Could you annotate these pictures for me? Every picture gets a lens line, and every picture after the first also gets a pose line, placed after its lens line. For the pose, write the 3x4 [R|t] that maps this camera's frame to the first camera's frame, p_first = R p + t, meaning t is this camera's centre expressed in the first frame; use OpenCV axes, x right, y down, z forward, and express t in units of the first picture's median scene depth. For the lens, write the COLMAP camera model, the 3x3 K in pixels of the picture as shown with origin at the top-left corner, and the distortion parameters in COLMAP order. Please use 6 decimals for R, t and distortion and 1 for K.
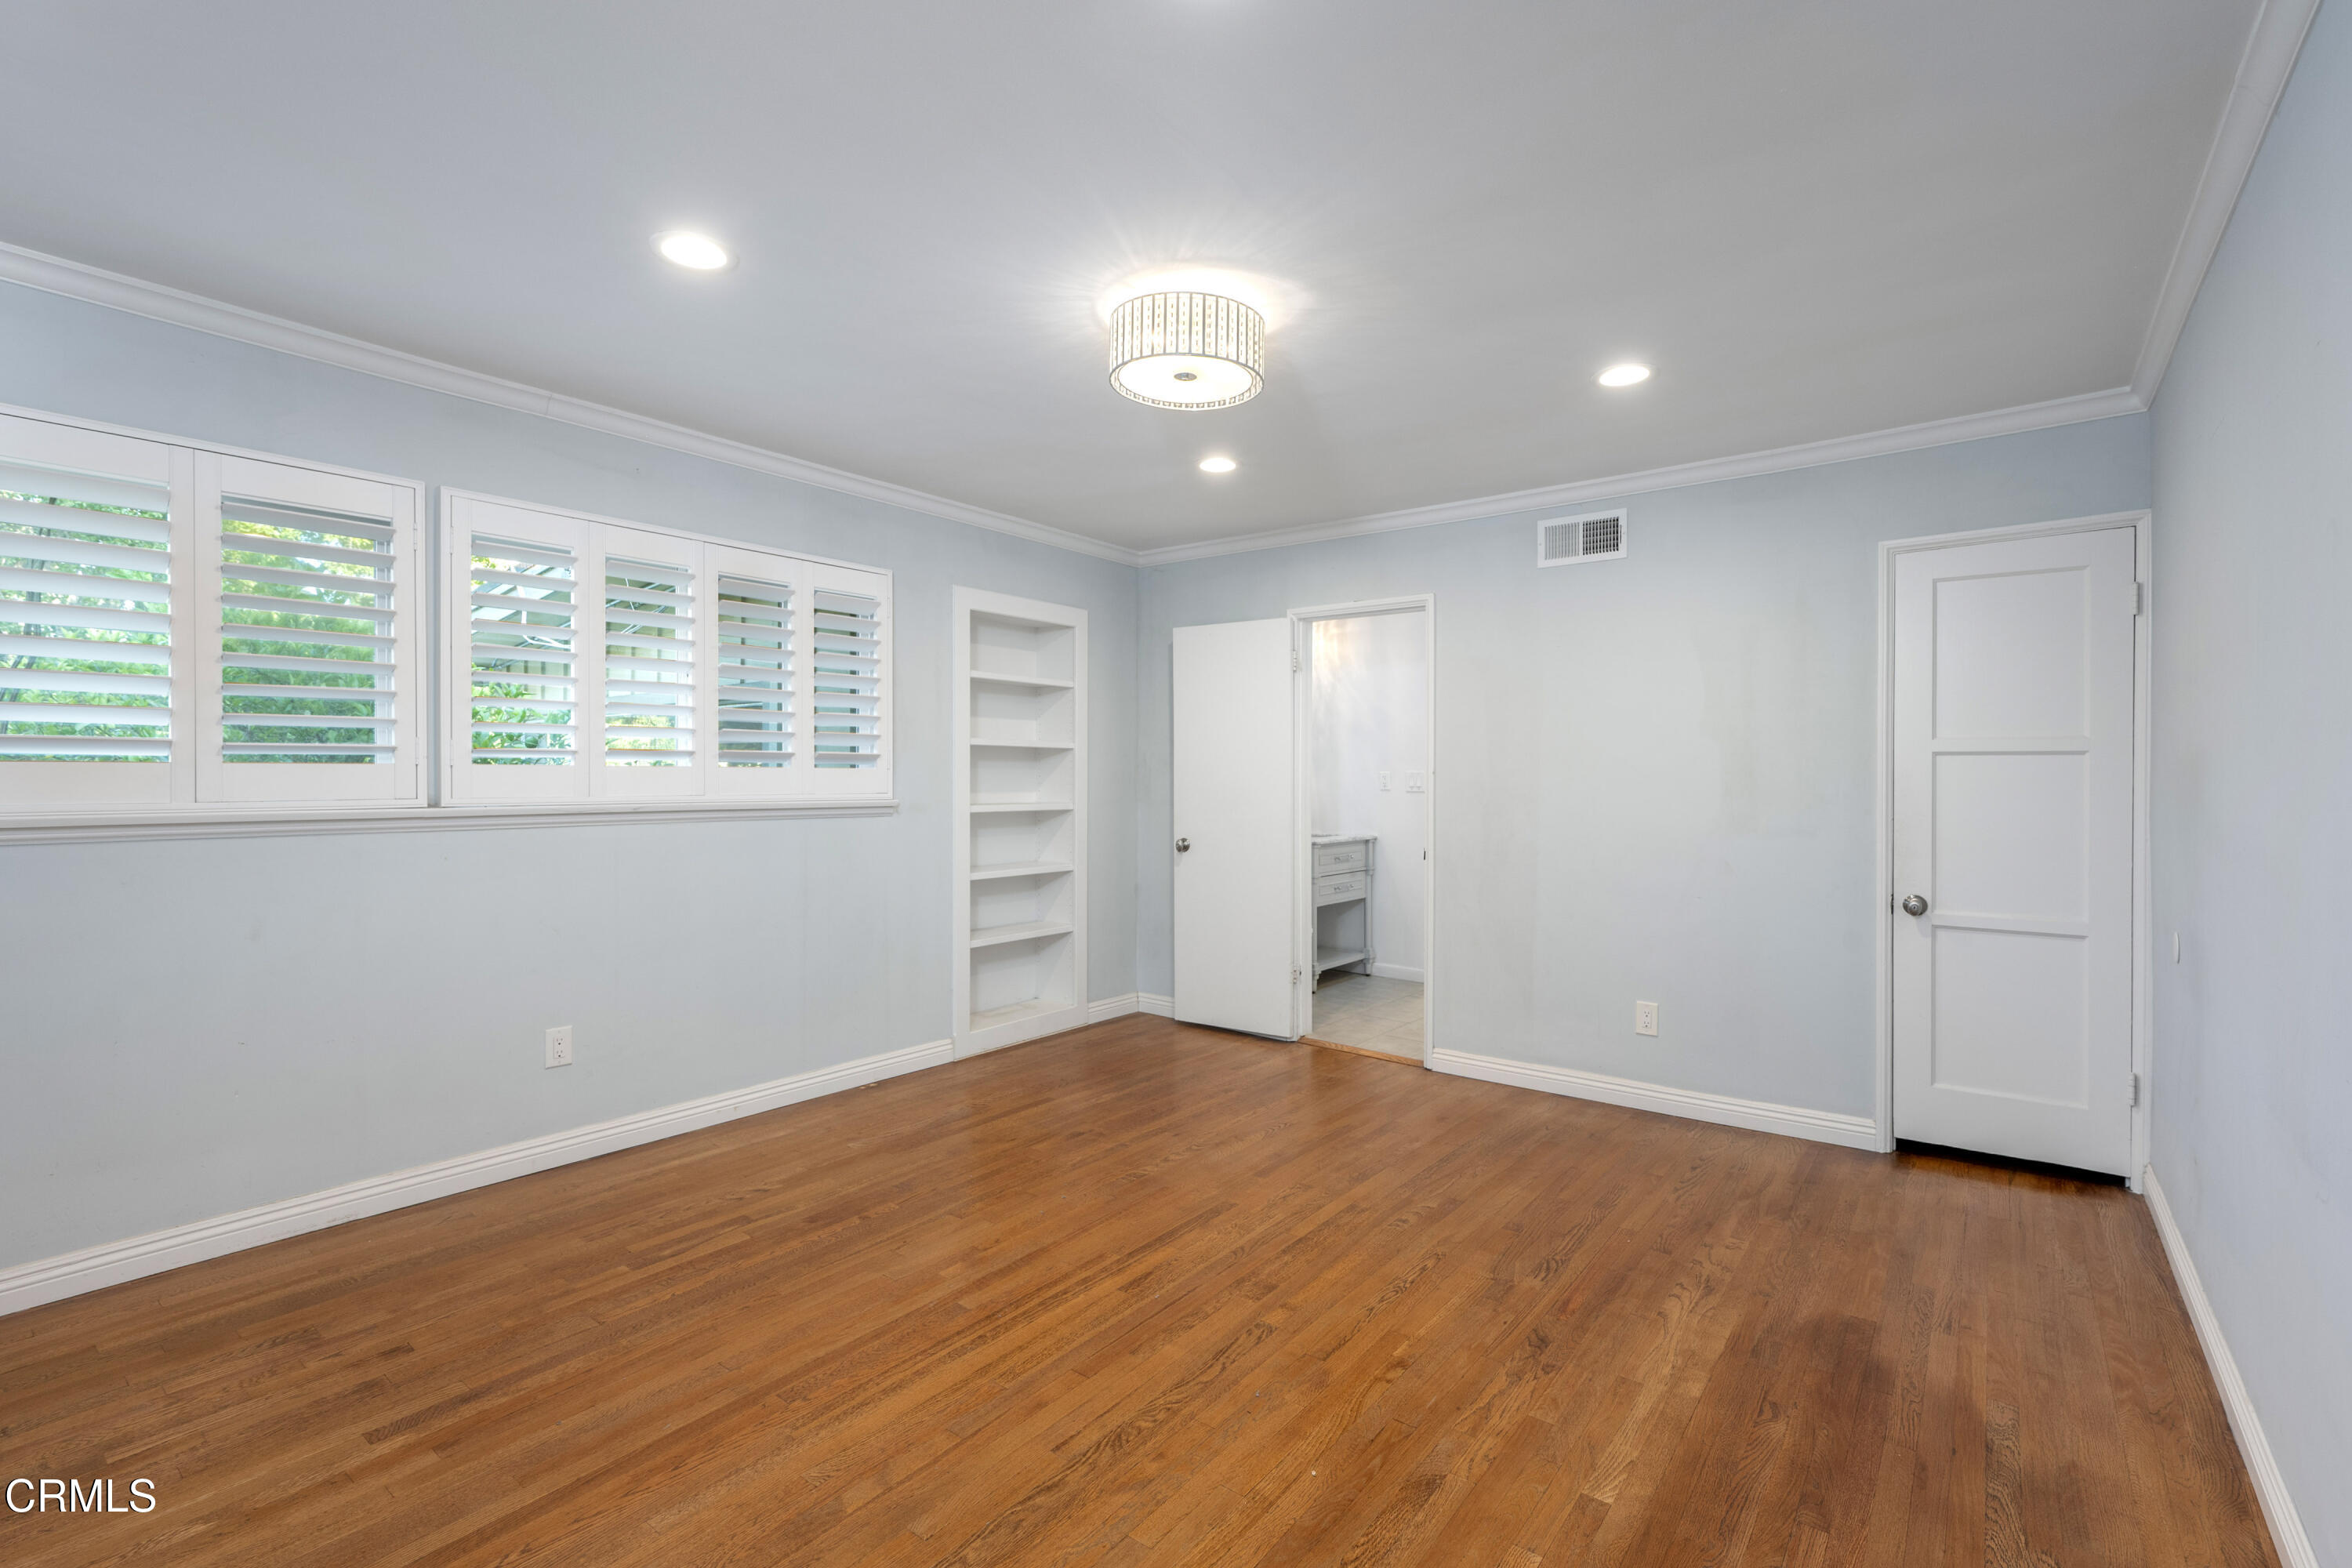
lens RADIAL K [[1076.3, 0, 1177.5], [0, 1076.3, 786.7], [0, 0, 1]] dist [-0.000369, -0.000689]
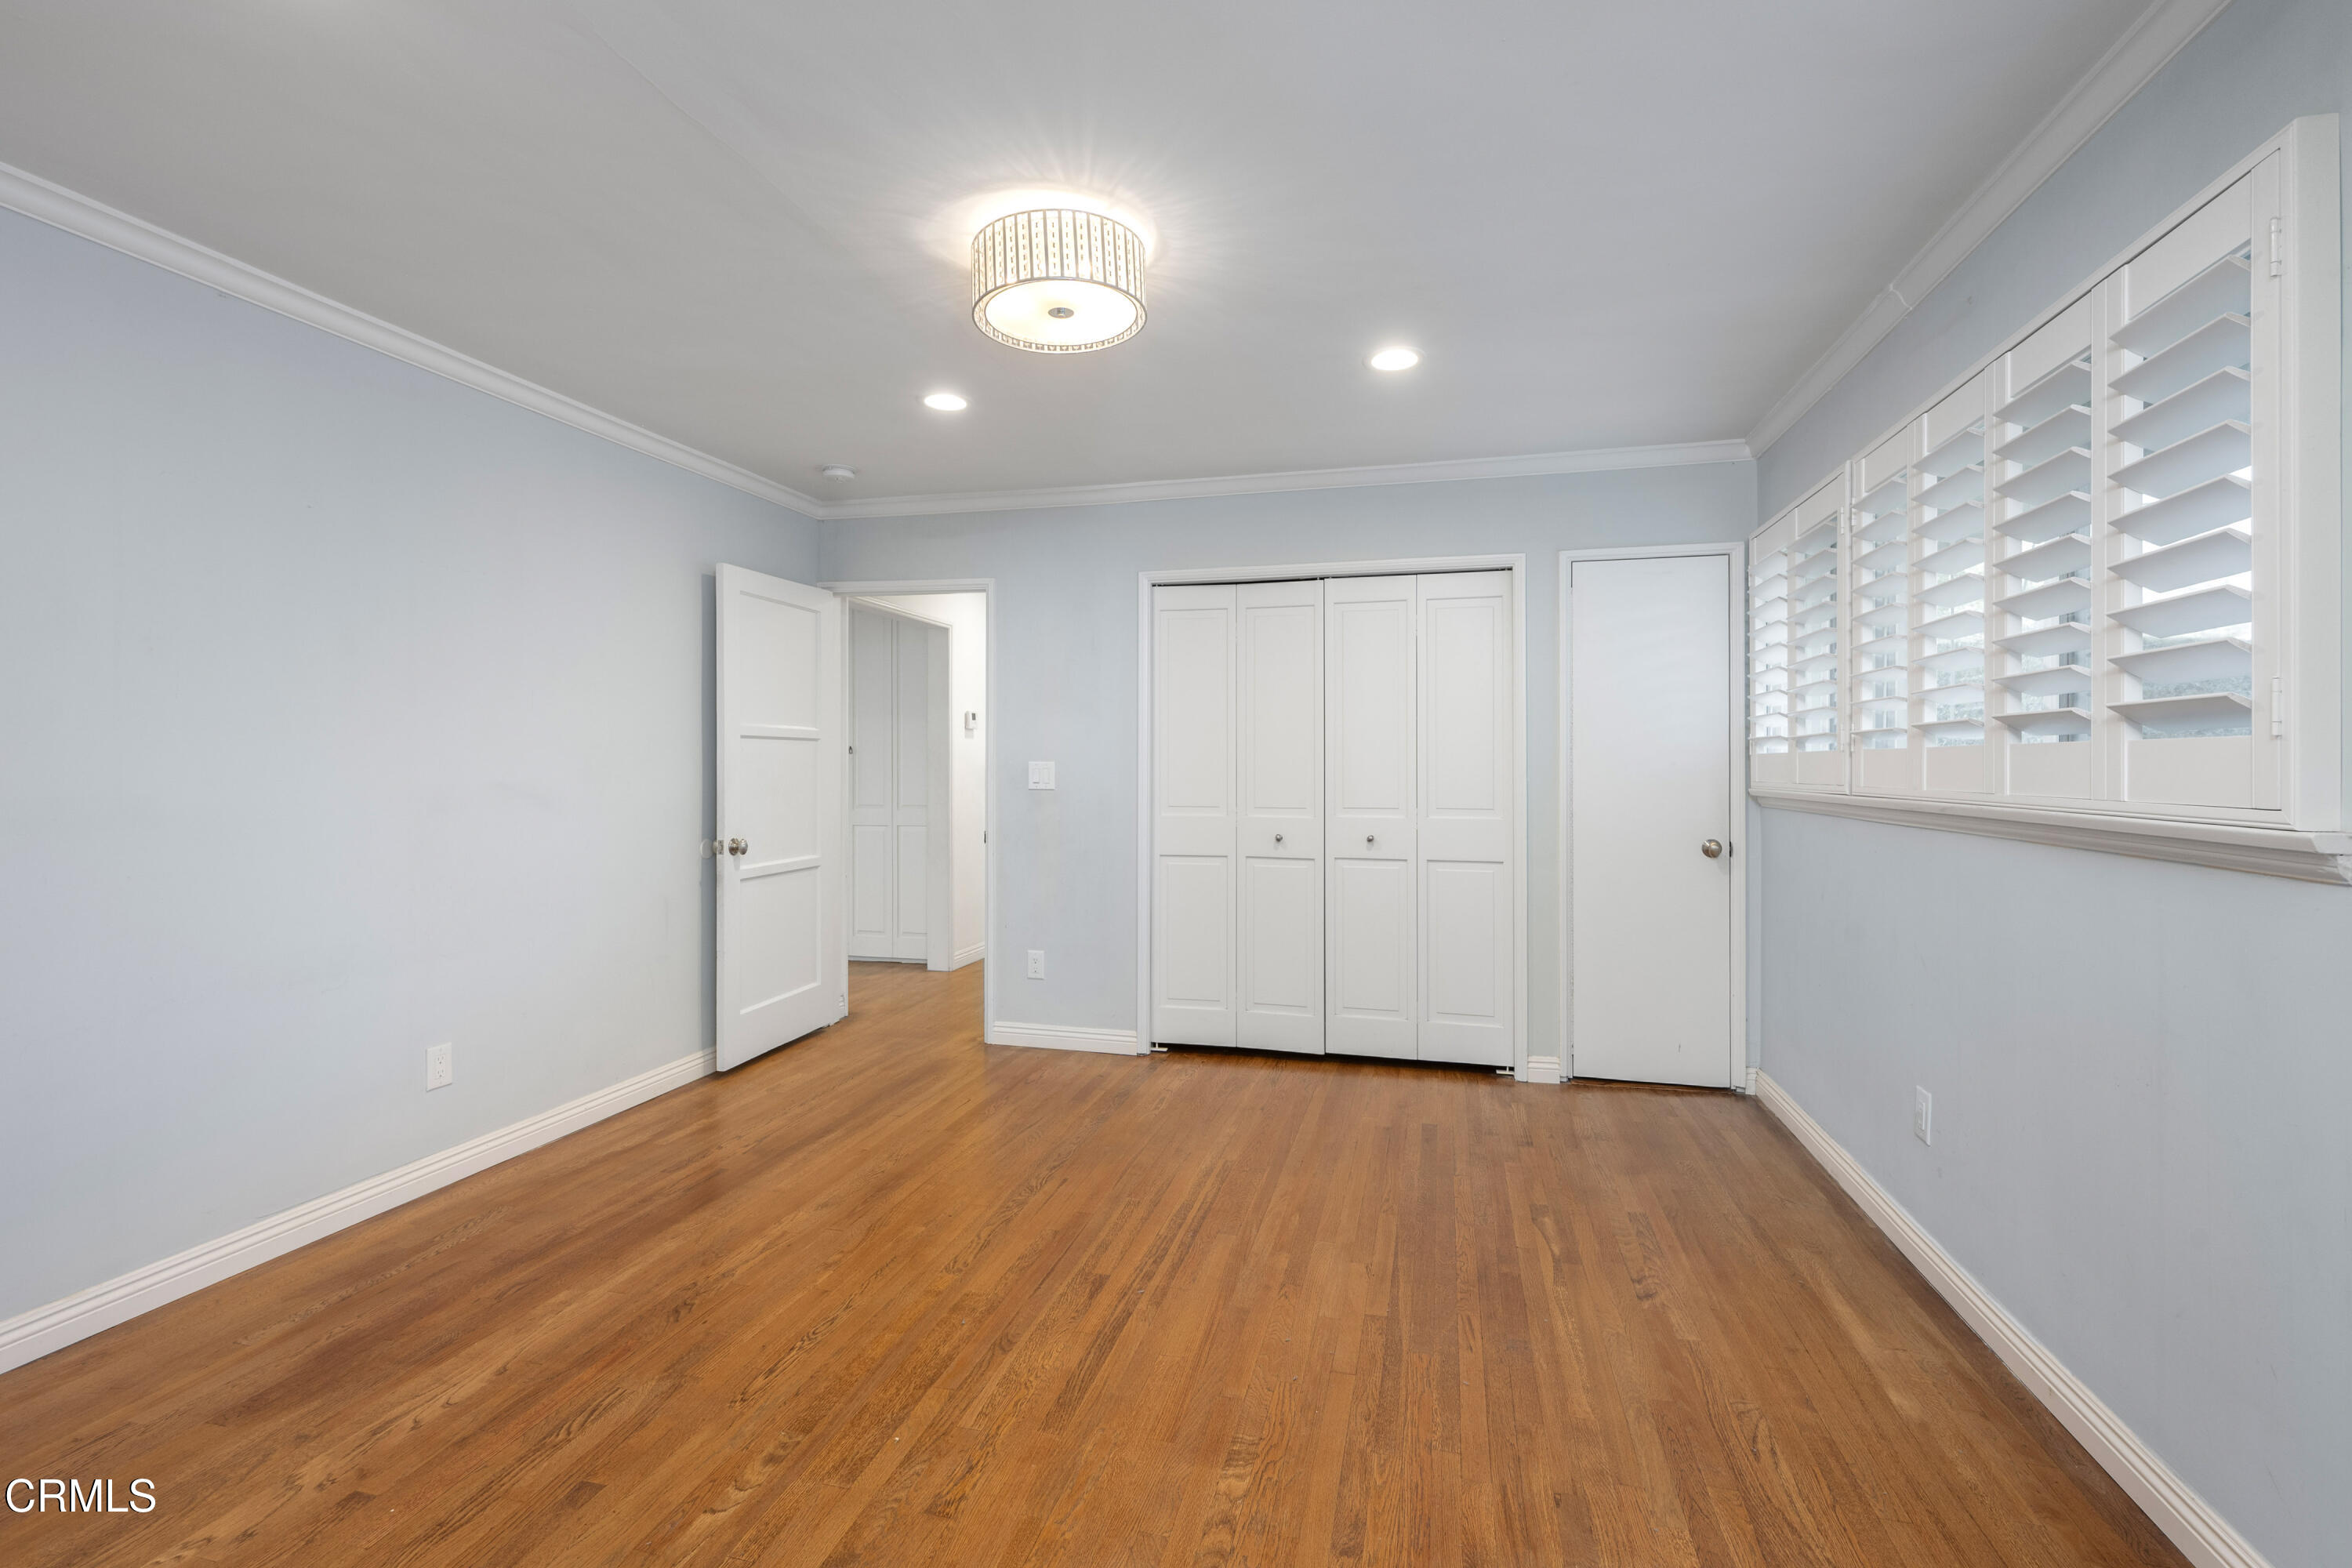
lens RADIAL K [[1076.3, 0, 1177.1], [0, 1076.3, 765.8], [0, 0, 1]] dist [-0.000369, -0.000689]
pose [[-0.920555, -0.004231, -0.390590, 0.276331], [-0.007896, 0.999939, 0.007778, -0.010691], [0.390534, 0.010244, -0.920532, 1.928781]]
